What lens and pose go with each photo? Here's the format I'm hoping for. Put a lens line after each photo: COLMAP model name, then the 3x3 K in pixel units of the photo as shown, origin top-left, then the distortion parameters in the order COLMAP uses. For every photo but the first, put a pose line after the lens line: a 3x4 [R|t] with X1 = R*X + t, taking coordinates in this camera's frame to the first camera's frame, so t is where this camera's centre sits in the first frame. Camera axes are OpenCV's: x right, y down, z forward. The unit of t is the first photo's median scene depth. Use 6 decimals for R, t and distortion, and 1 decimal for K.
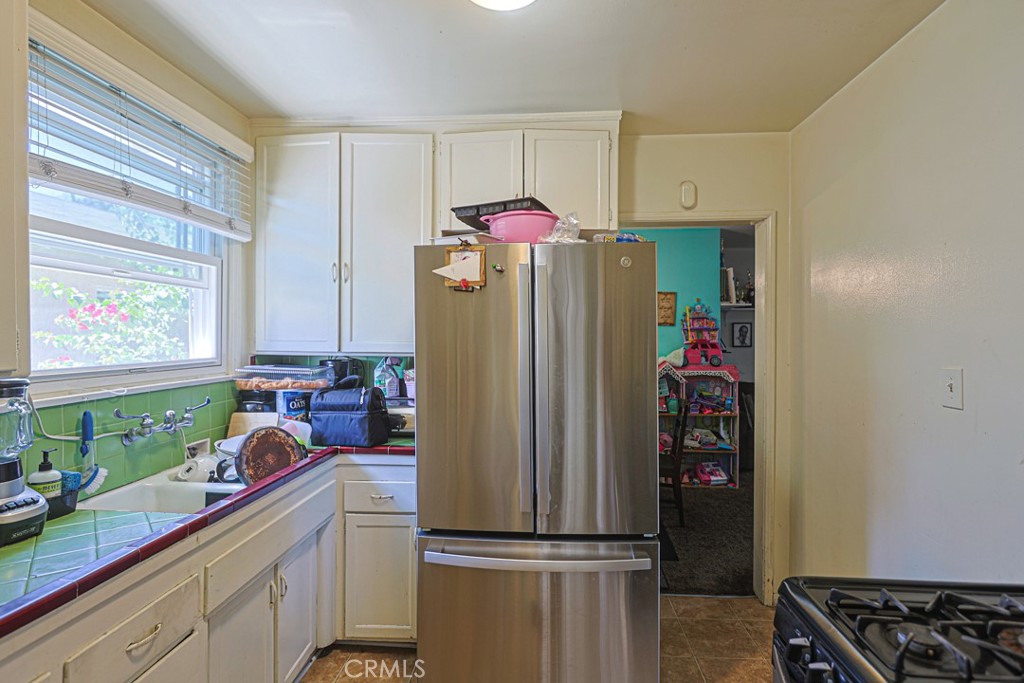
lens RADIAL K [[506.5, 0, 514.9], [0, 506.5, 335.4], [0, 0, 1]] dist [-0.004759, 0.003765]
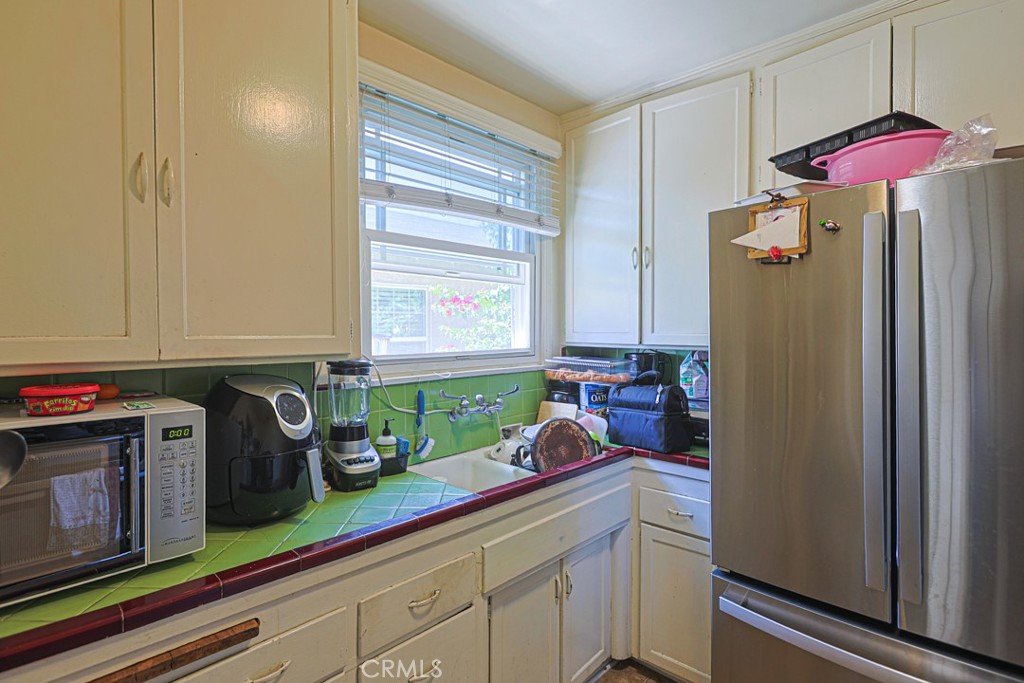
lens RADIAL K [[506.5, 0, 506.9], [0, 506.5, 337.5], [0, 0, 1]] dist [-0.004759, 0.003765]
pose [[0.766984, 0.005202, -0.641645, 0.069852], [0.004157, 0.999906, 0.013076, 0.008719], [0.641653, -0.012697, 0.766890, 0.177050]]
